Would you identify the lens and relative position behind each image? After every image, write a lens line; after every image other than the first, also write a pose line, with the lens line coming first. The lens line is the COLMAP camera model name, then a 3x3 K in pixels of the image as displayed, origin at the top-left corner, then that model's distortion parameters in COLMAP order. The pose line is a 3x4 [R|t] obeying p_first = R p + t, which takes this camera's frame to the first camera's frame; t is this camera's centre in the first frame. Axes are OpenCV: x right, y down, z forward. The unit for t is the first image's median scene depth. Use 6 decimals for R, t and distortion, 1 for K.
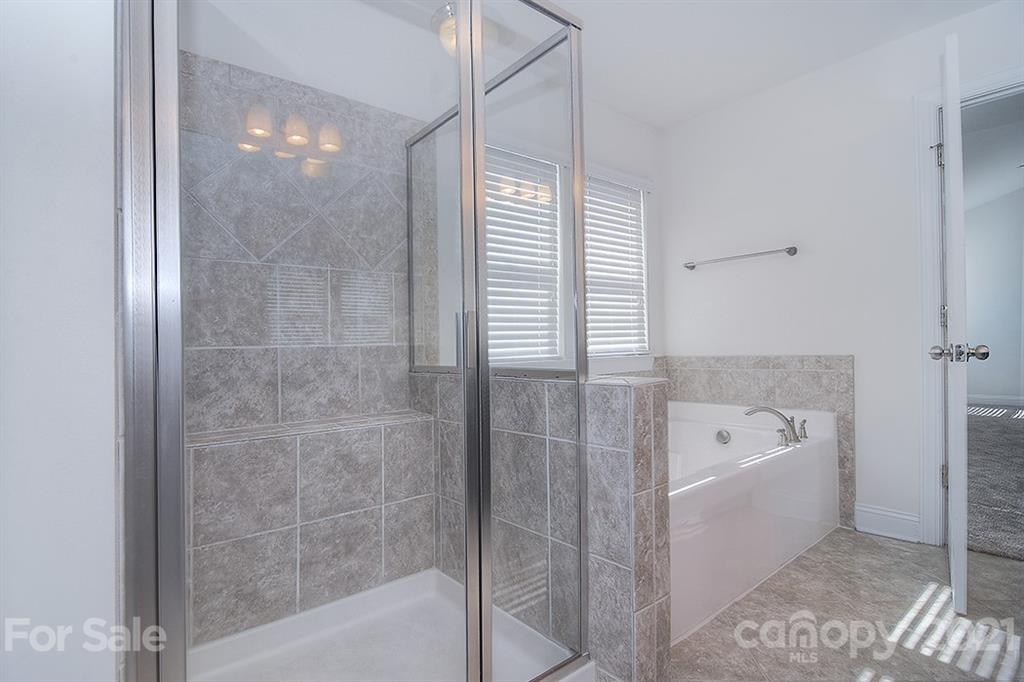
lens RADIAL K [[497.1, 0, 517.5], [0, 497.1, 358.4], [0, 0, 1]] dist [-0.004105, -0.013069]
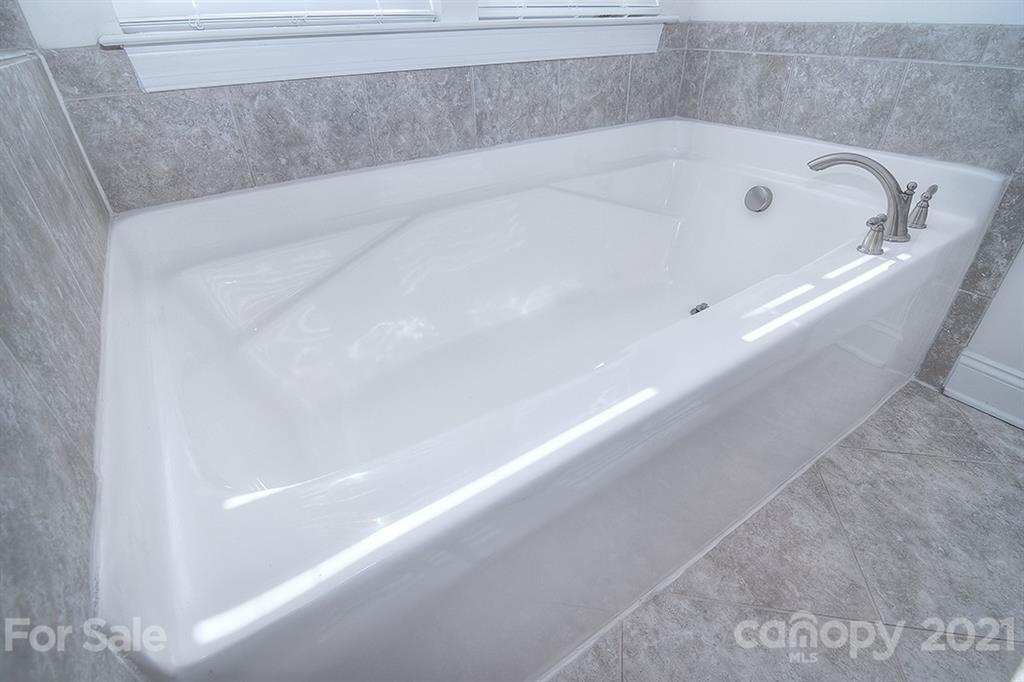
lens RADIAL K [[497.1, 0, 517.5], [0, 497.1, 358.4], [0, 0, 1]] dist [-0.004105, -0.013069]
pose [[0.996526, 0.054709, -0.062789, 0.213949], [-0.011280, 0.835677, 0.549106, 0.009603], [0.082512, -0.546490, 0.833391, 0.467841]]
